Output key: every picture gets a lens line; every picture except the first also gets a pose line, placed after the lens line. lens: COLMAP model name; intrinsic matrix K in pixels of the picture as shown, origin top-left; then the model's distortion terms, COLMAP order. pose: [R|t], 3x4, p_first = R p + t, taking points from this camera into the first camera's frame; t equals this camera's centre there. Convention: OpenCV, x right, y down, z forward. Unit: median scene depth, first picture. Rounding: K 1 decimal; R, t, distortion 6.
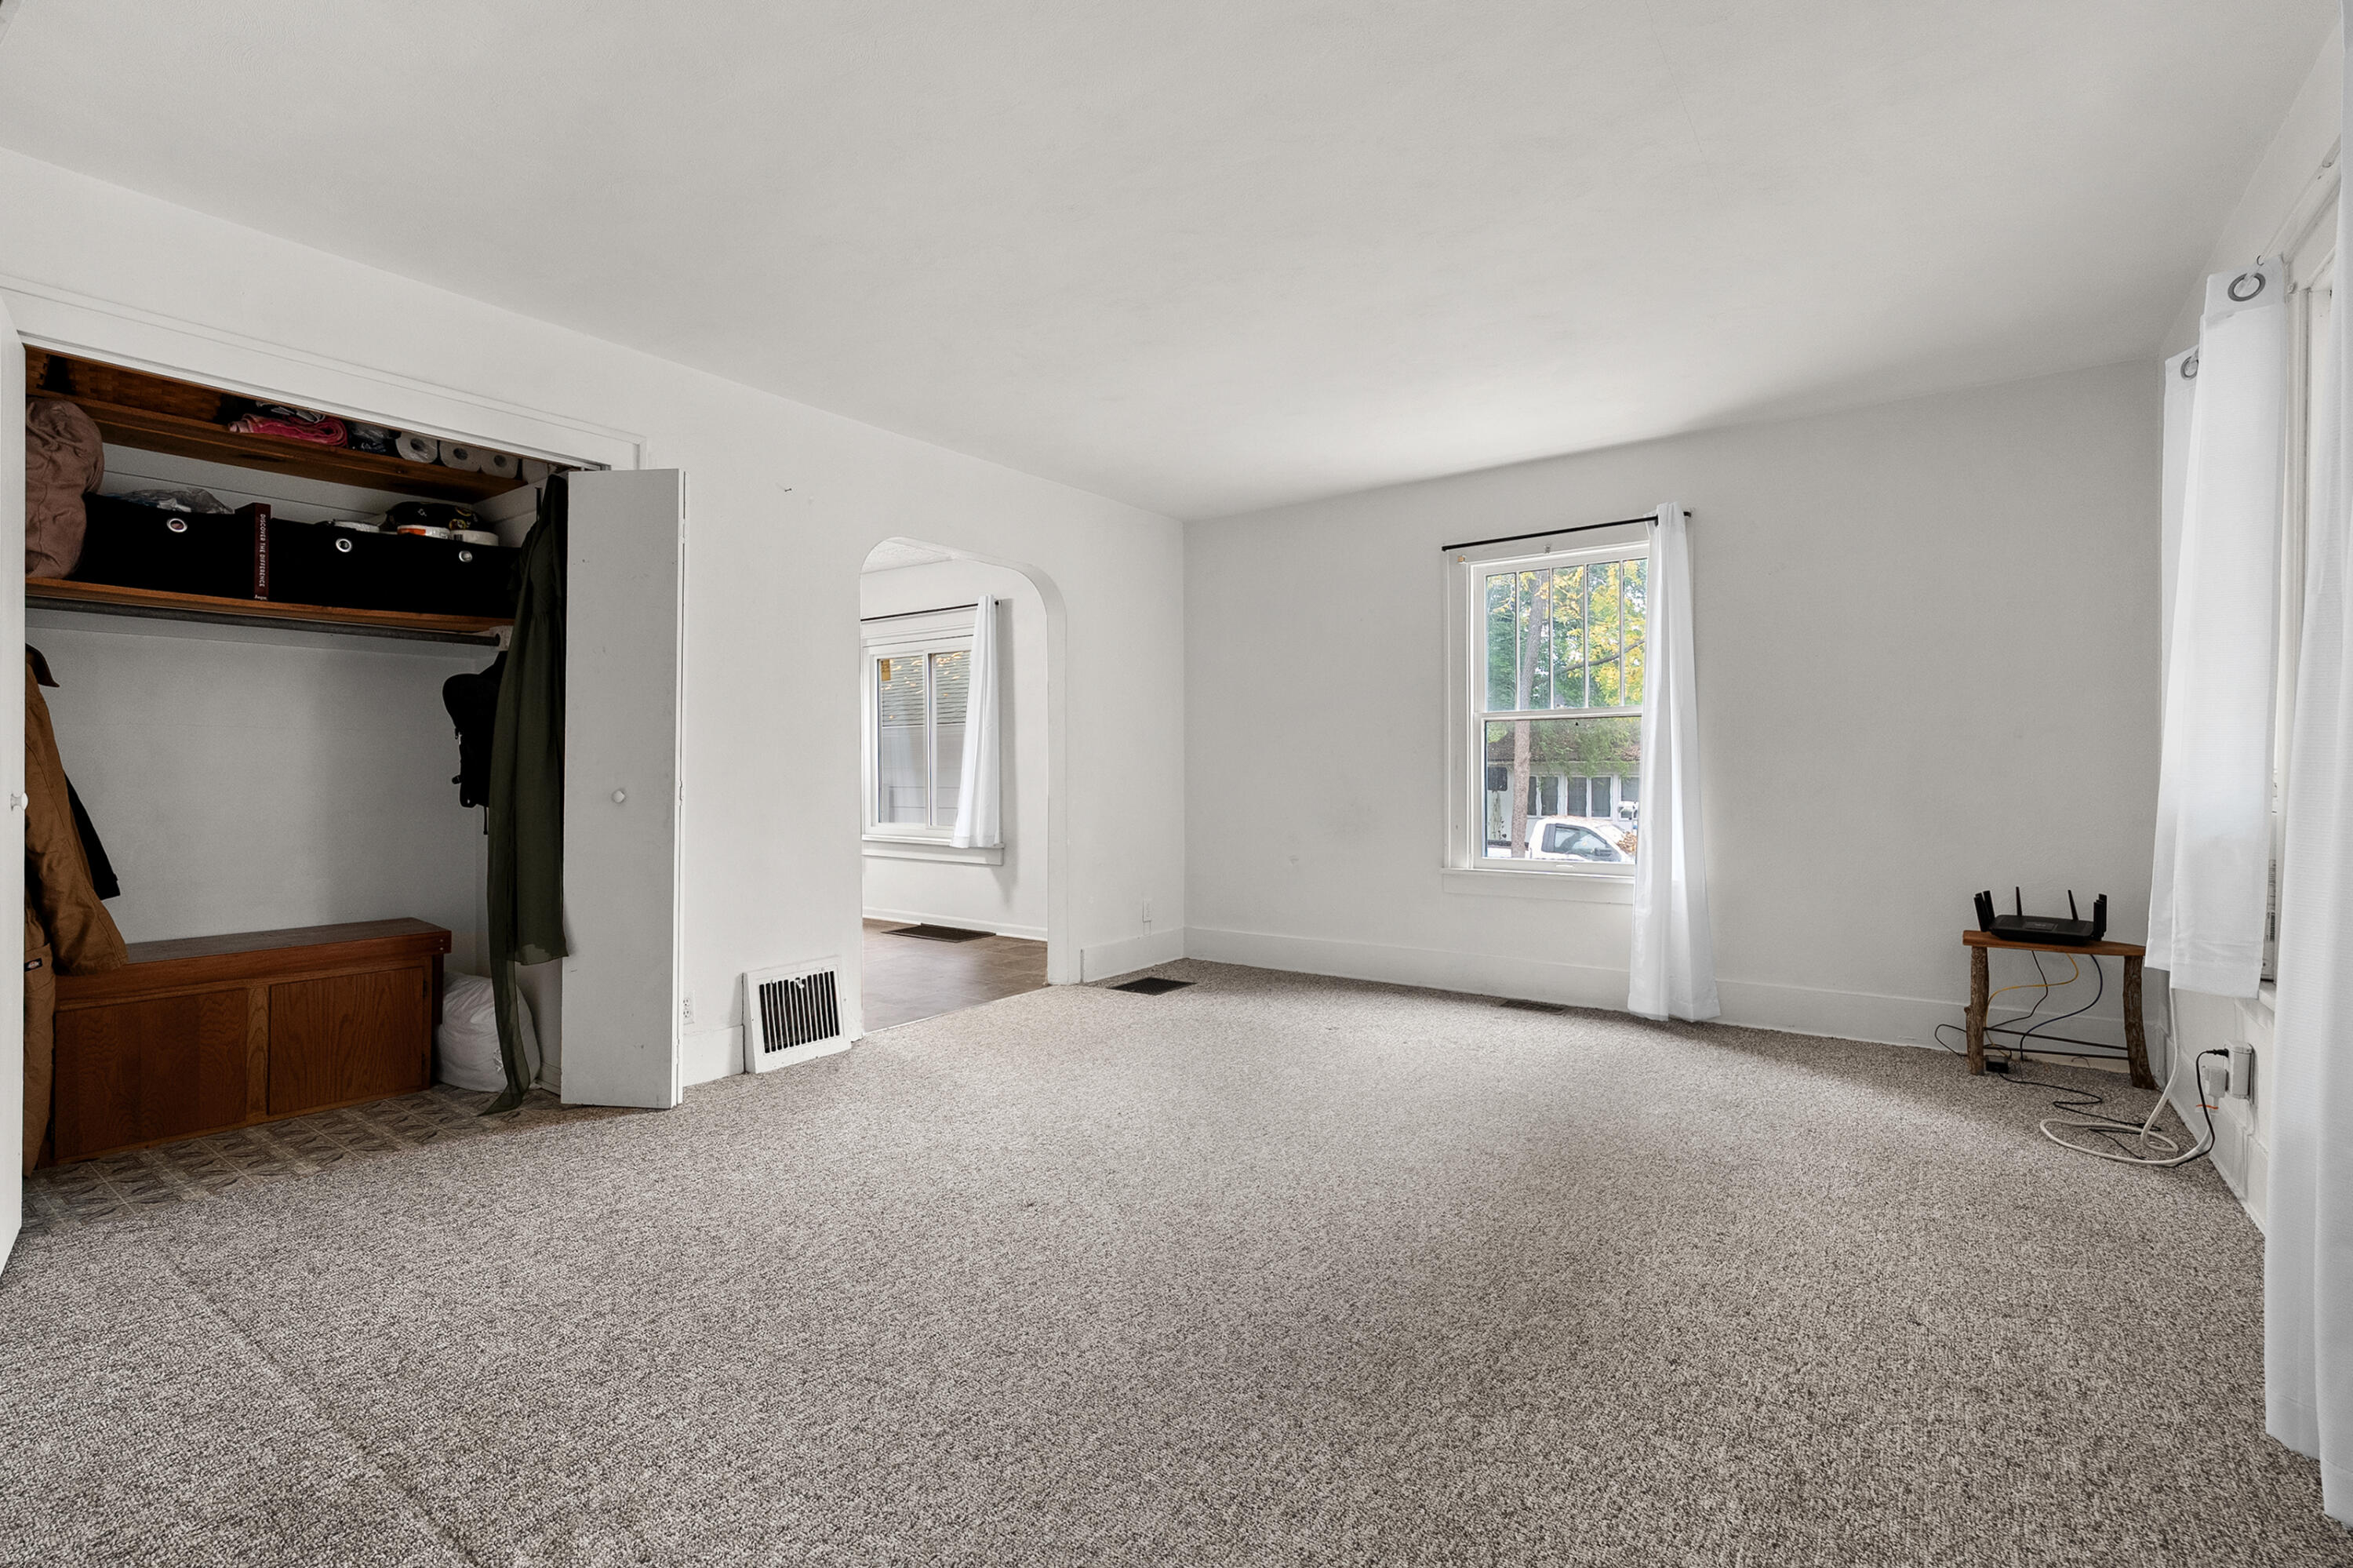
lens RADIAL K [[1074.2, 0, 1153.0], [0, 1074.2, 752.6], [0, 0, 1]] dist [-0.009561, 0.003388]
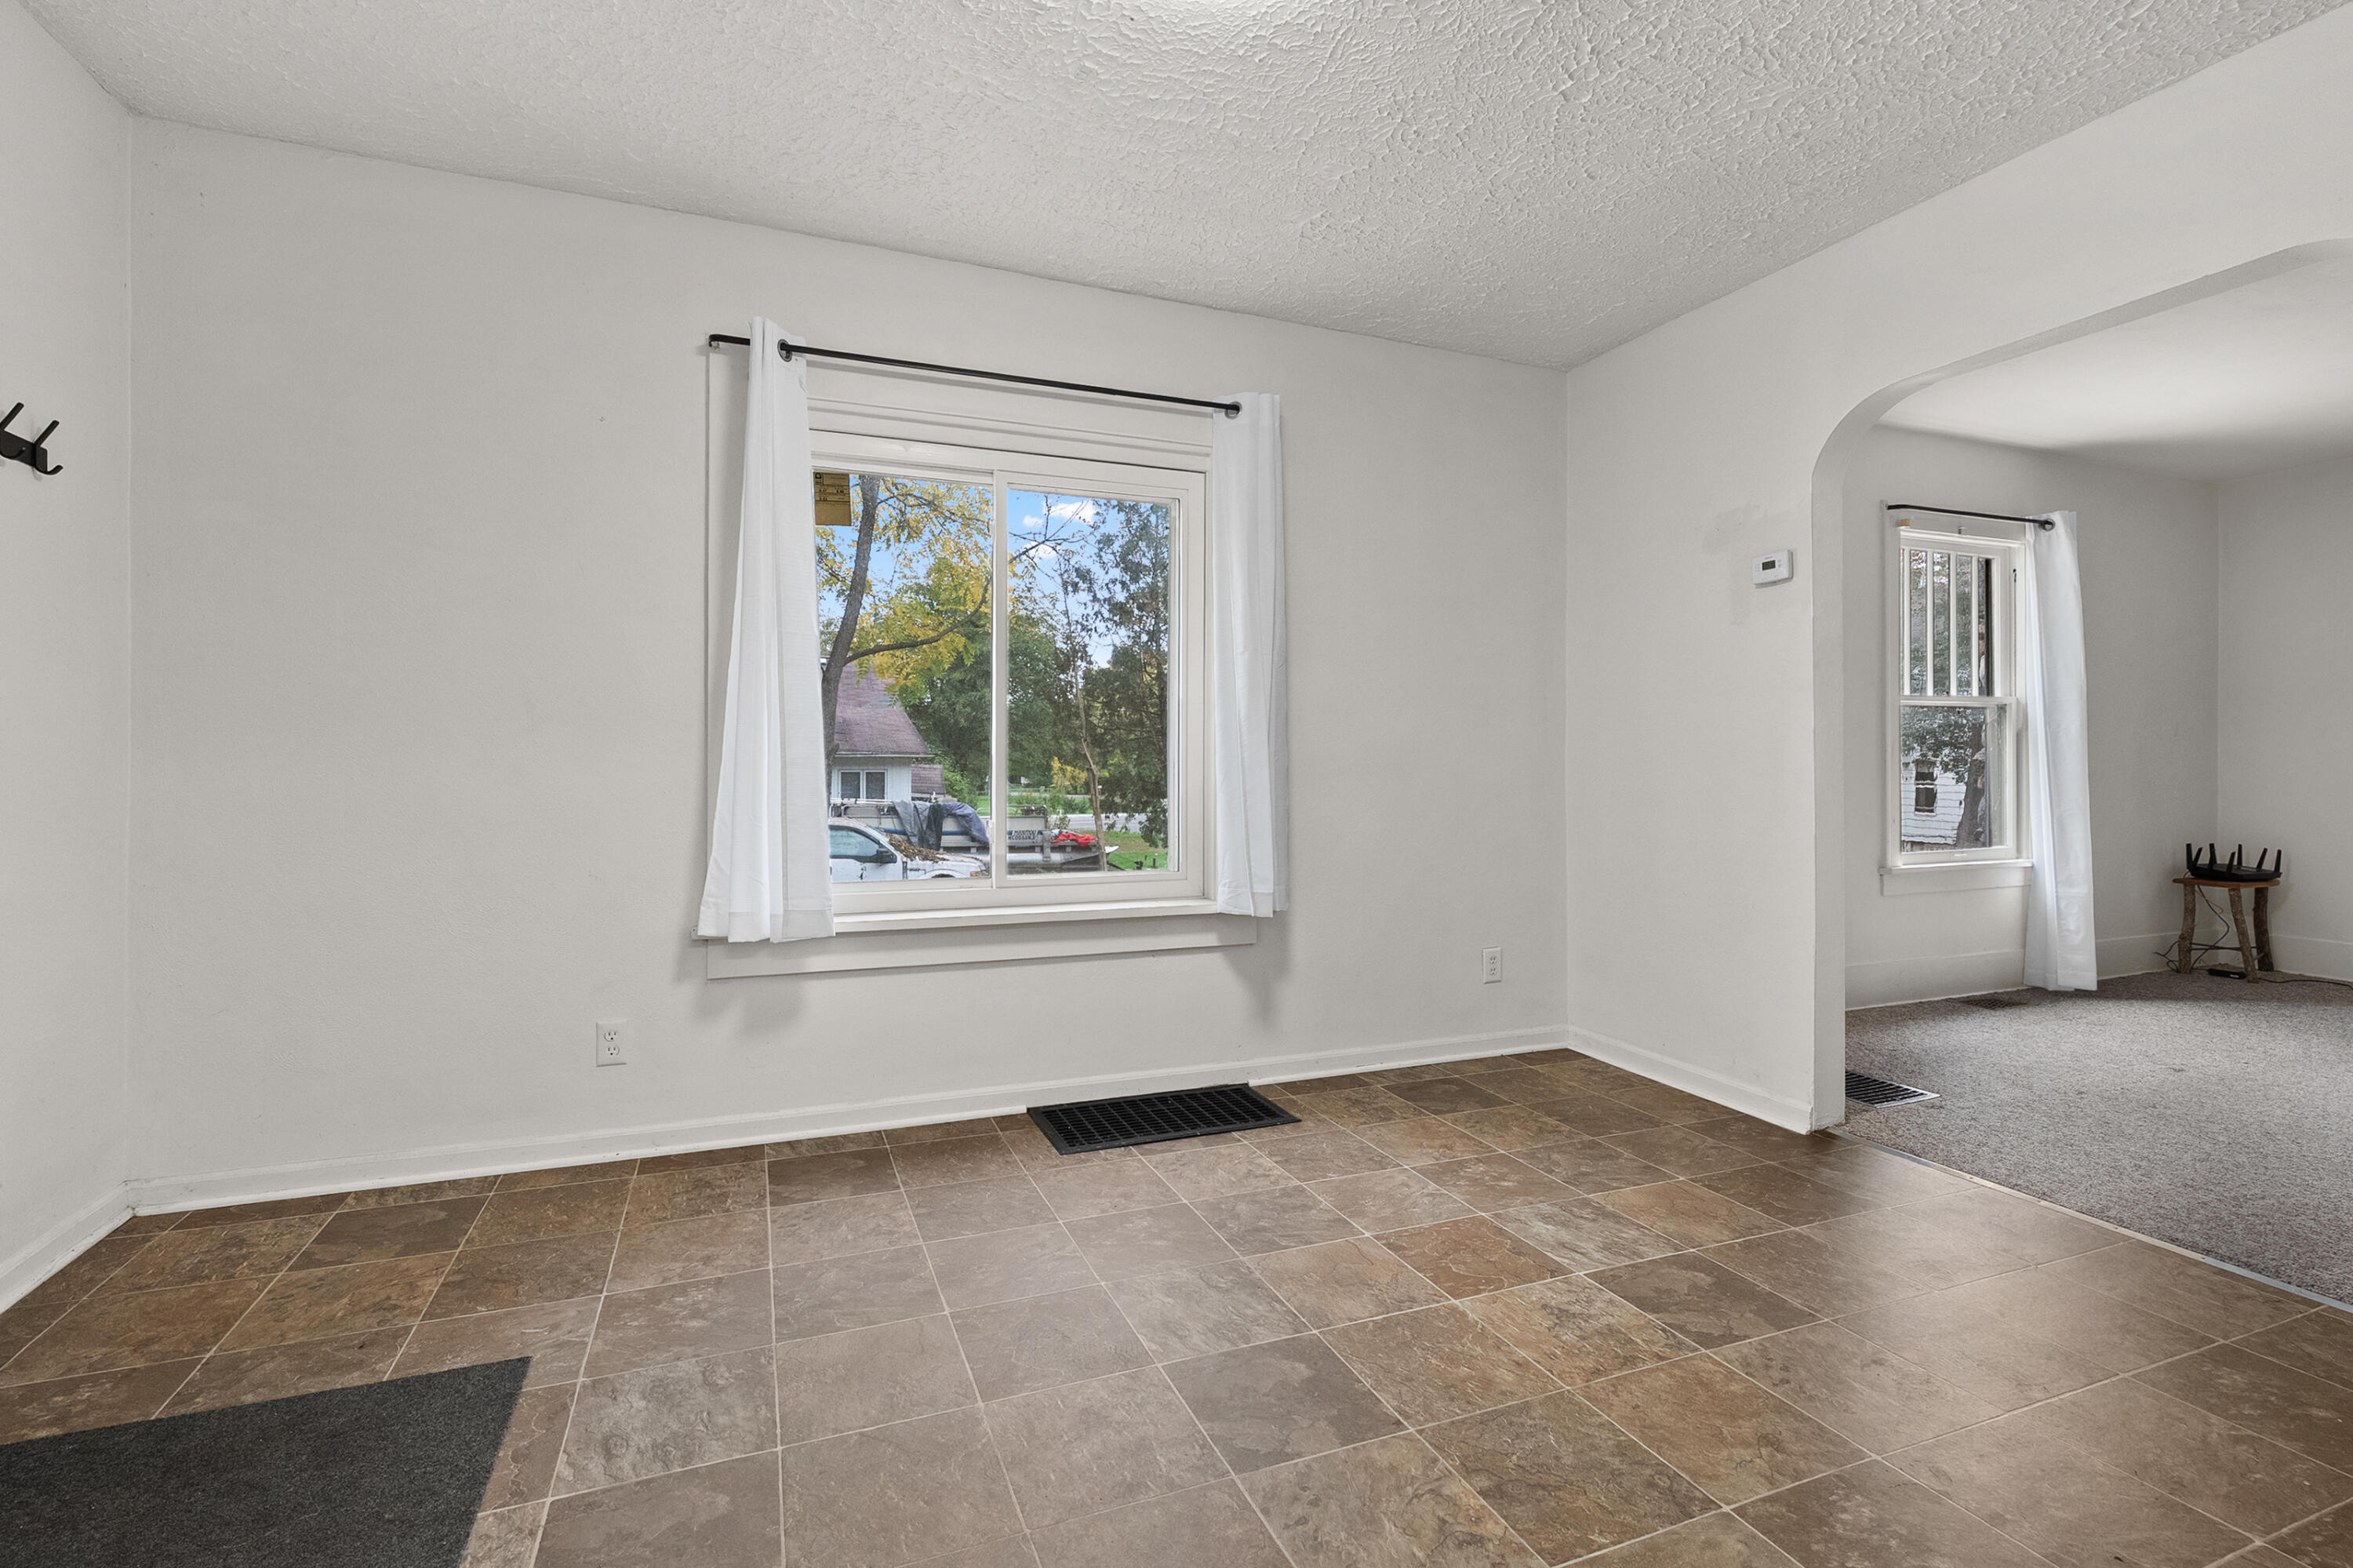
lens RADIAL K [[1074.2, 0, 1158.7], [0, 1074.2, 763.9], [0, 0, 1]] dist [-0.009561, 0.003388]
pose [[0.518184, 0.003068, 0.855263, -1.107455], [-0.016017, 0.999853, 0.006117, 0.036781], [-0.855119, -0.016868, 0.518157, 1.474319]]
